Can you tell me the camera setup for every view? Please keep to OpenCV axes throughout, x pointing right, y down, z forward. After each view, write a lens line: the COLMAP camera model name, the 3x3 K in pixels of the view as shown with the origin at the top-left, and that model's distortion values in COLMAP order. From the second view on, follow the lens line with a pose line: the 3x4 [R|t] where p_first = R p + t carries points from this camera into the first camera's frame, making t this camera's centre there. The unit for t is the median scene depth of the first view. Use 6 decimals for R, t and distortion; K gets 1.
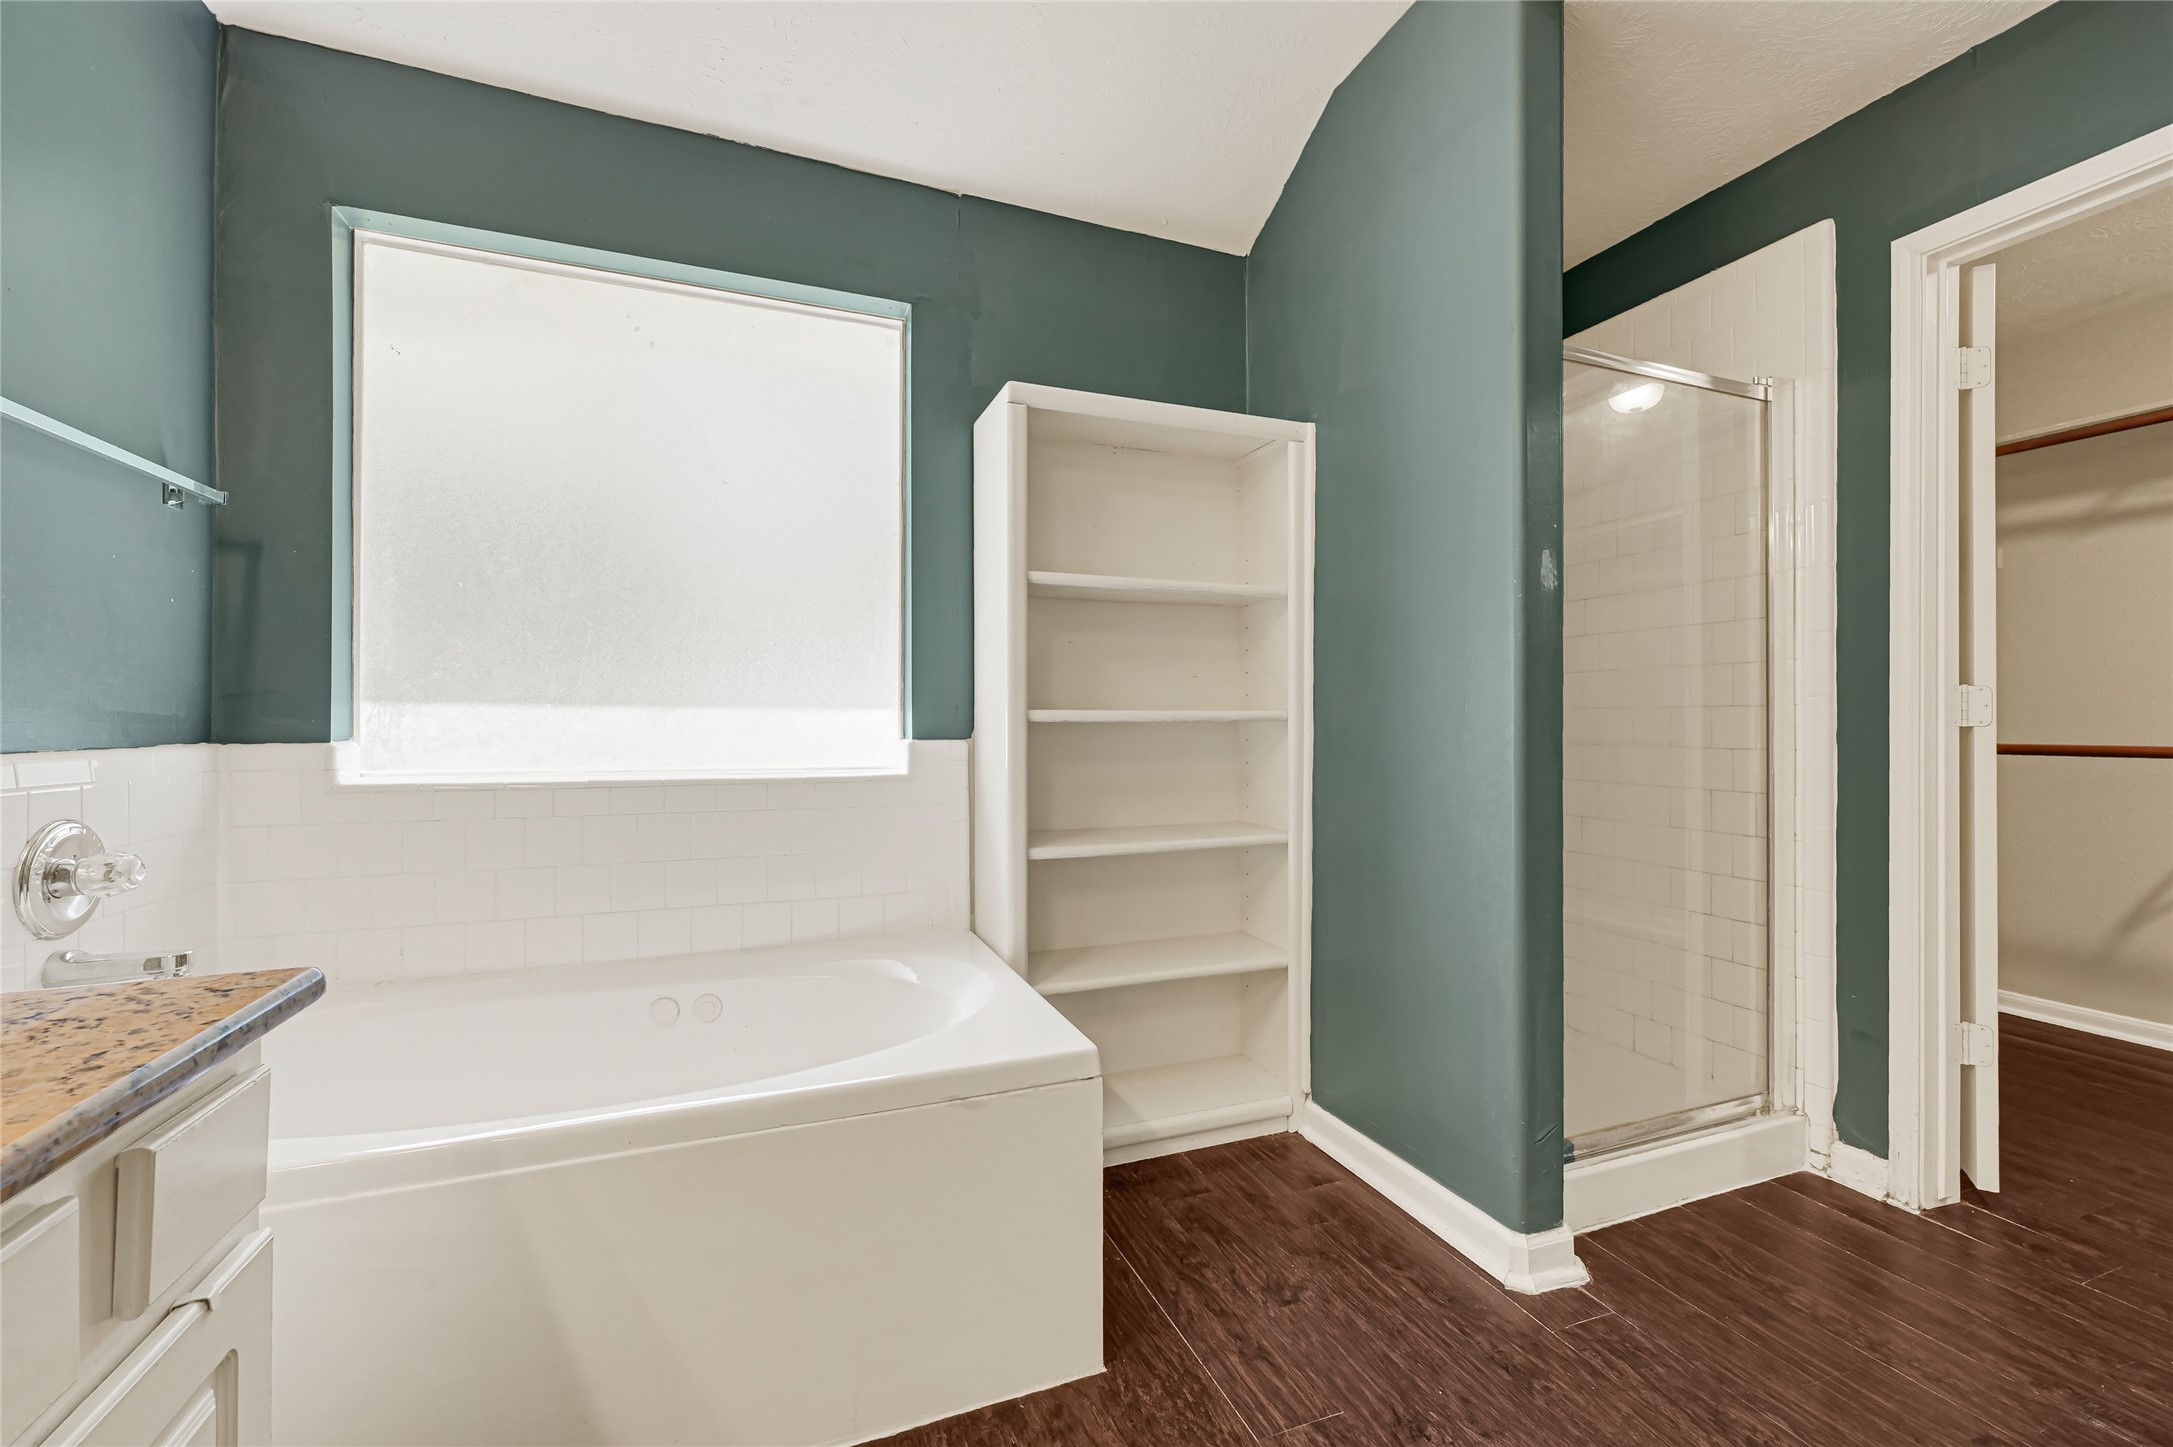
lens RADIAL K [[882.4, 0, 1089.6], [0, 882.4, 716.5], [0, 0, 1]] dist [0.003335, -0.000442]
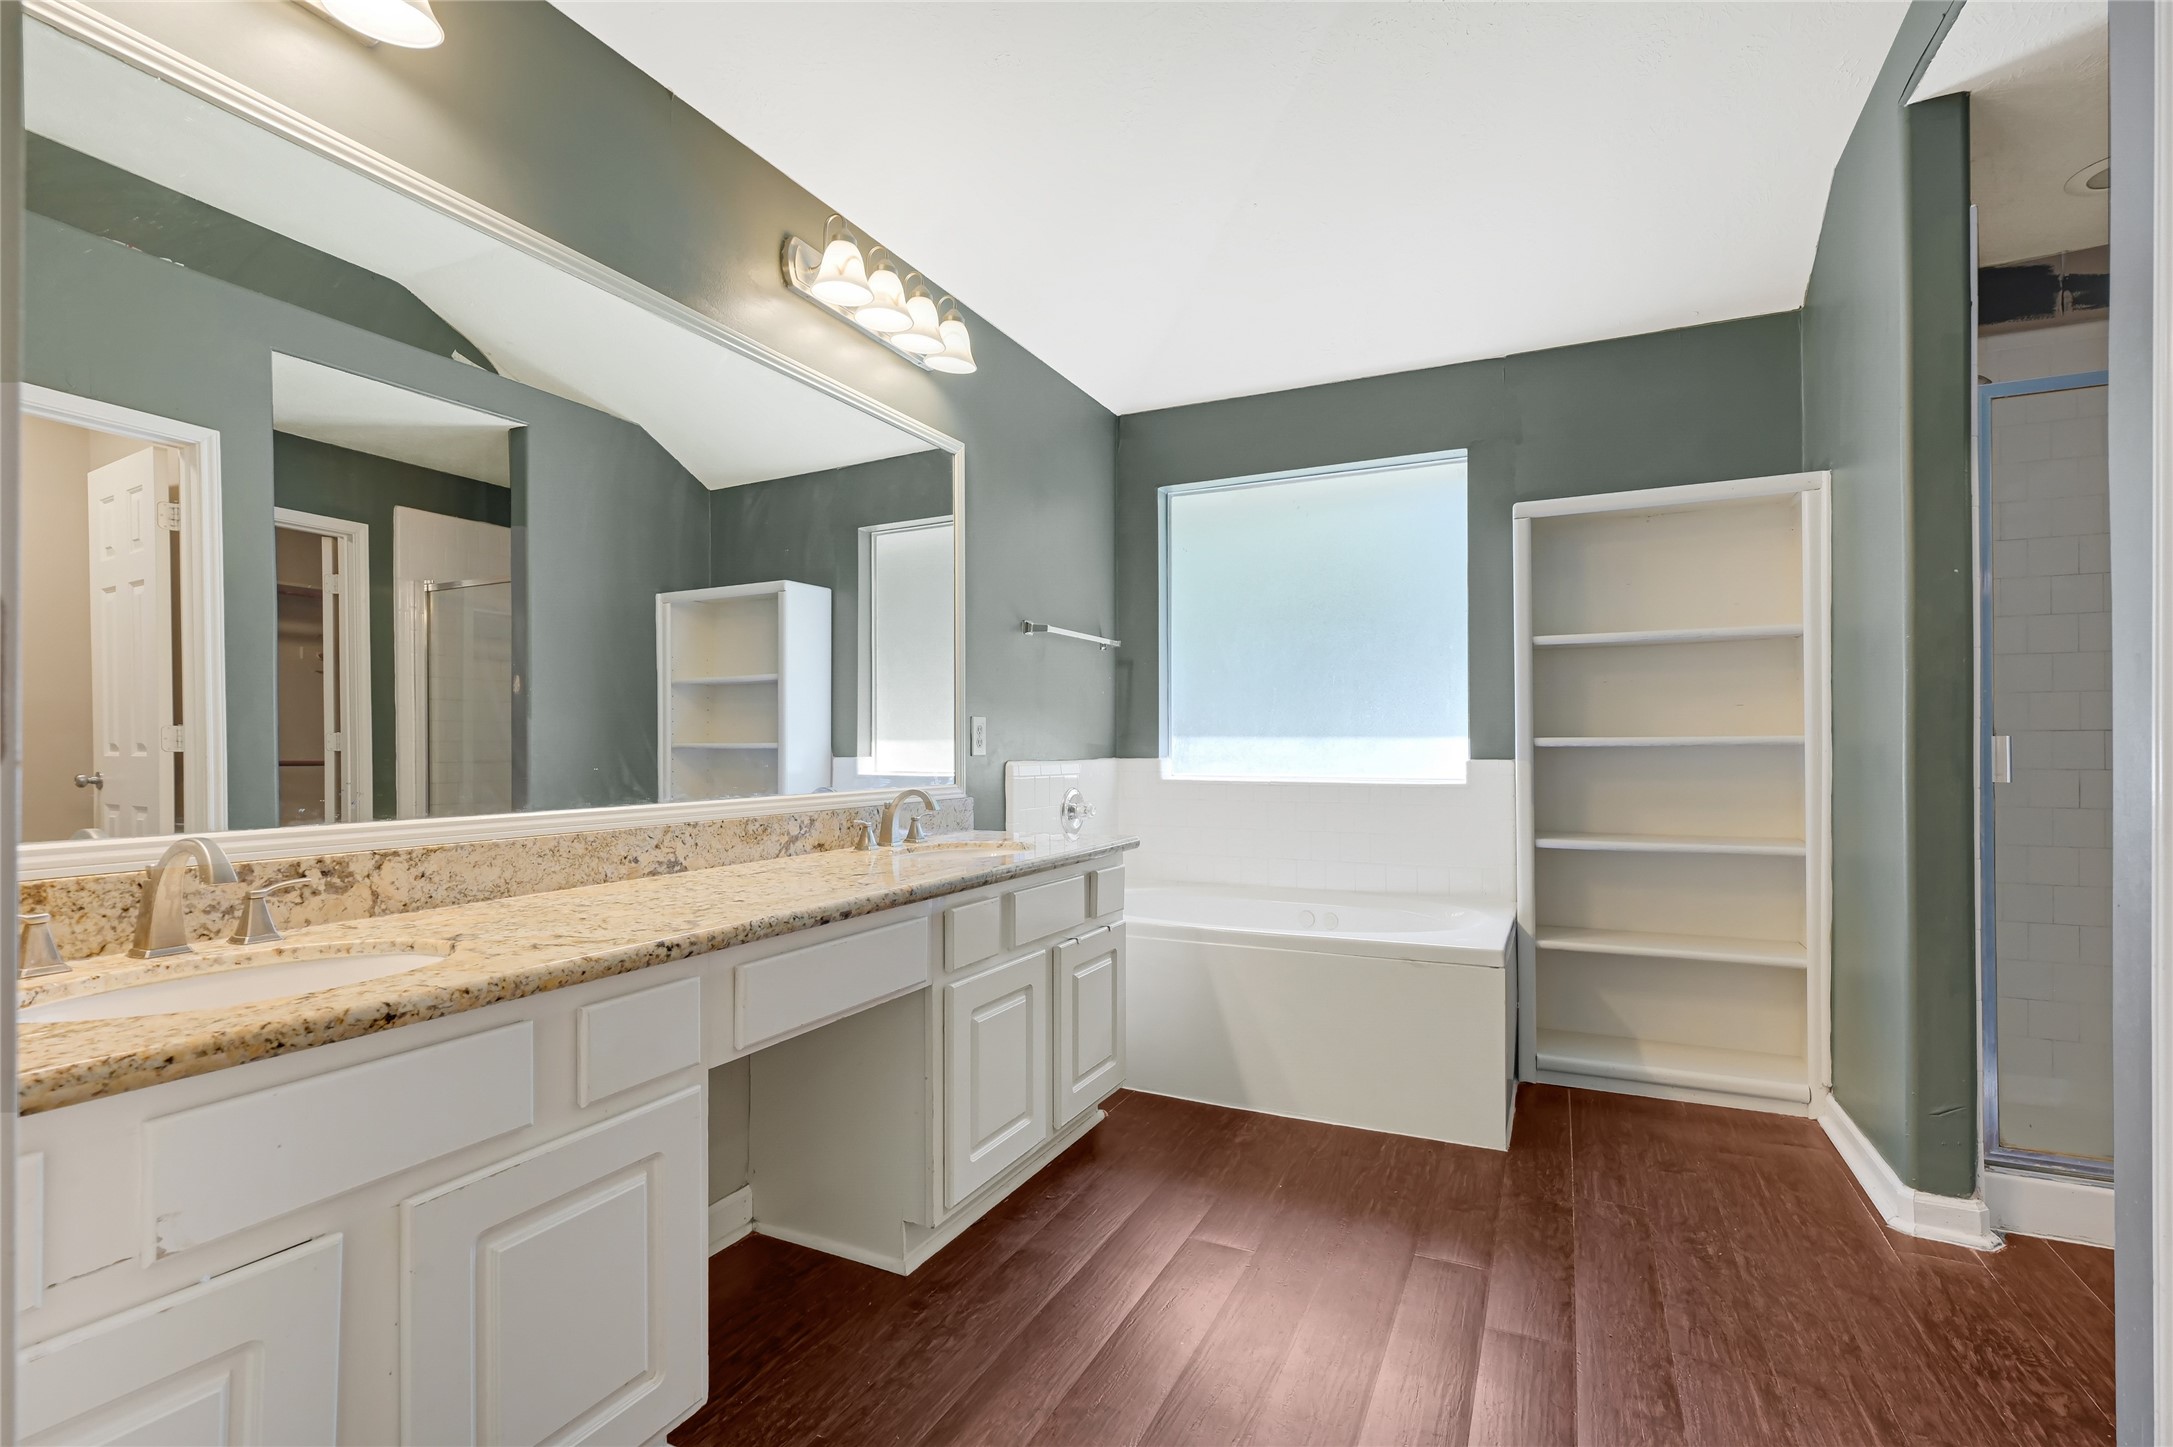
lens RADIAL K [[973.0, 0, 1086.0], [0, 973.0, 740.7], [0, 0, 1]] dist [0.000077, 0.000014]
pose [[0.675772, -0.006467, -0.737082, 0.608739], [0.006284, 0.999976, -0.003012, -0.002929], [0.737084, -0.002596, 0.675796, -0.567216]]
